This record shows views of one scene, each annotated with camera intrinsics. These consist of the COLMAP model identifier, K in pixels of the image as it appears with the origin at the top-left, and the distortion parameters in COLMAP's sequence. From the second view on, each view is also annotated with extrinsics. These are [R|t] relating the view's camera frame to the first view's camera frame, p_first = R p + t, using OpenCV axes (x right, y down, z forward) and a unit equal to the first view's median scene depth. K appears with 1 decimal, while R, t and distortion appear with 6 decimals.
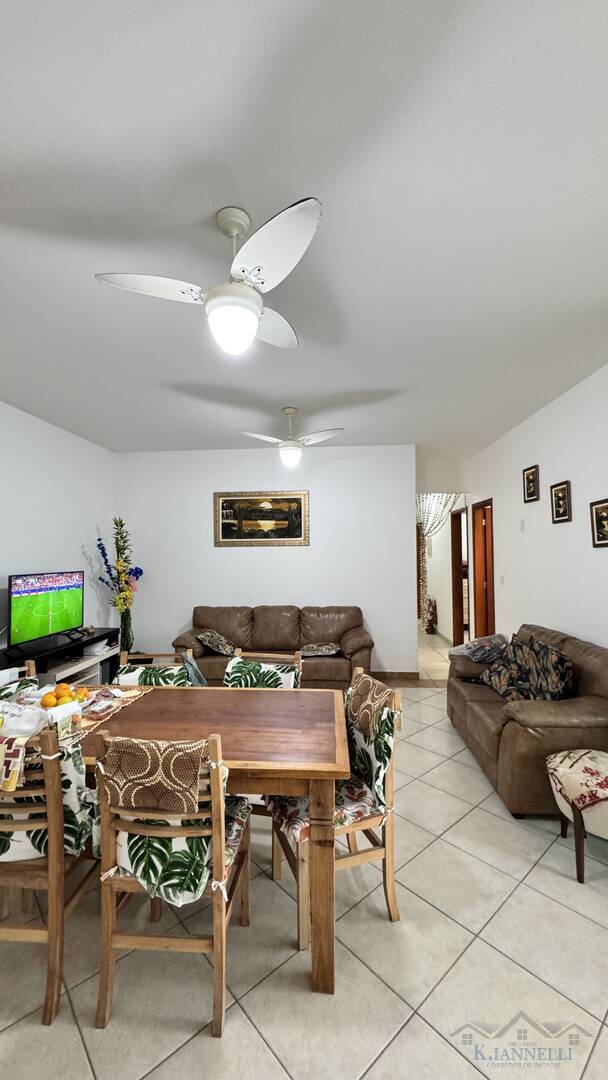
lens RADIAL K [[432.1, 0, 304.0], [0, 432.1, 540.0], [0, 0, 1]] dist [-0.001226, -0.000138]
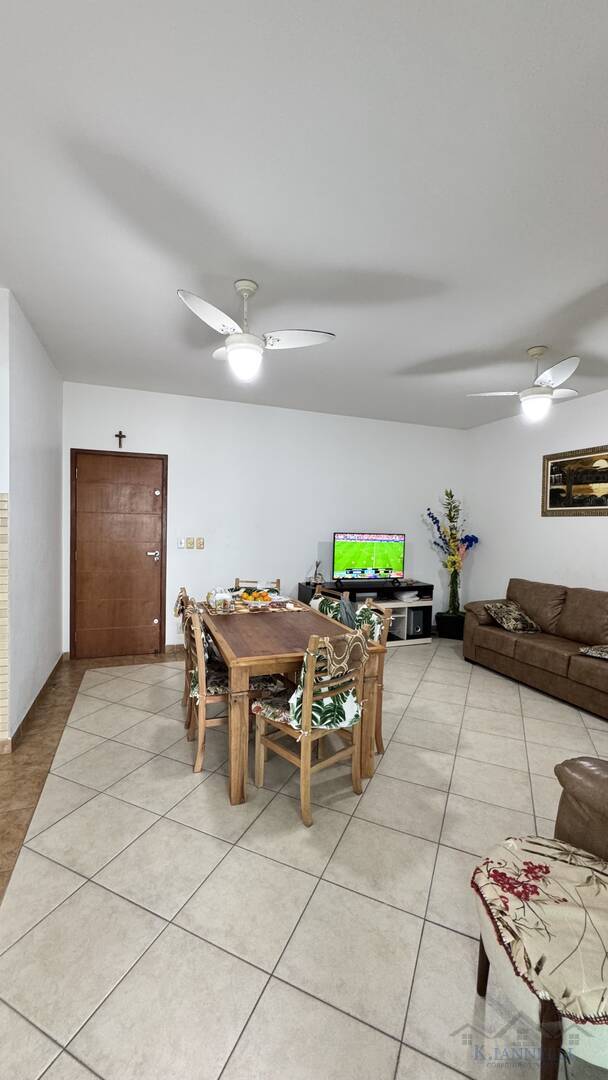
lens RADIAL K [[432.1, 0, 304.0], [0, 432.1, 540.0], [0, 0, 1]] dist [-0.001226, -0.000138]
pose [[0.406948, 0.053735, -0.911869, 0.417977], [-0.000193, 0.998273, 0.058741, 0.012122], [0.913451, -0.023729, 0.406256, 0.180718]]
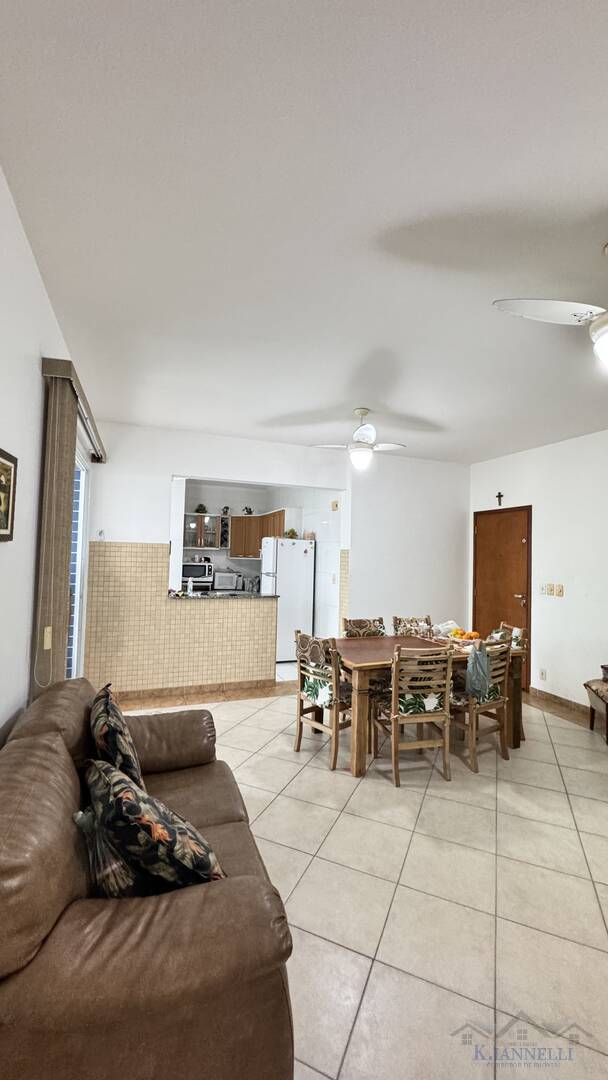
lens RADIAL K [[432.1, 0, 304.0], [0, 432.1, 540.0], [0, 0, 1]] dist [-0.001226, -0.000138]
pose [[-0.910967, -0.032920, -0.411163, 0.329672], [-0.009960, 0.998275, -0.057860, 0.026322], [0.412359, -0.048613, -0.909724, 0.933471]]
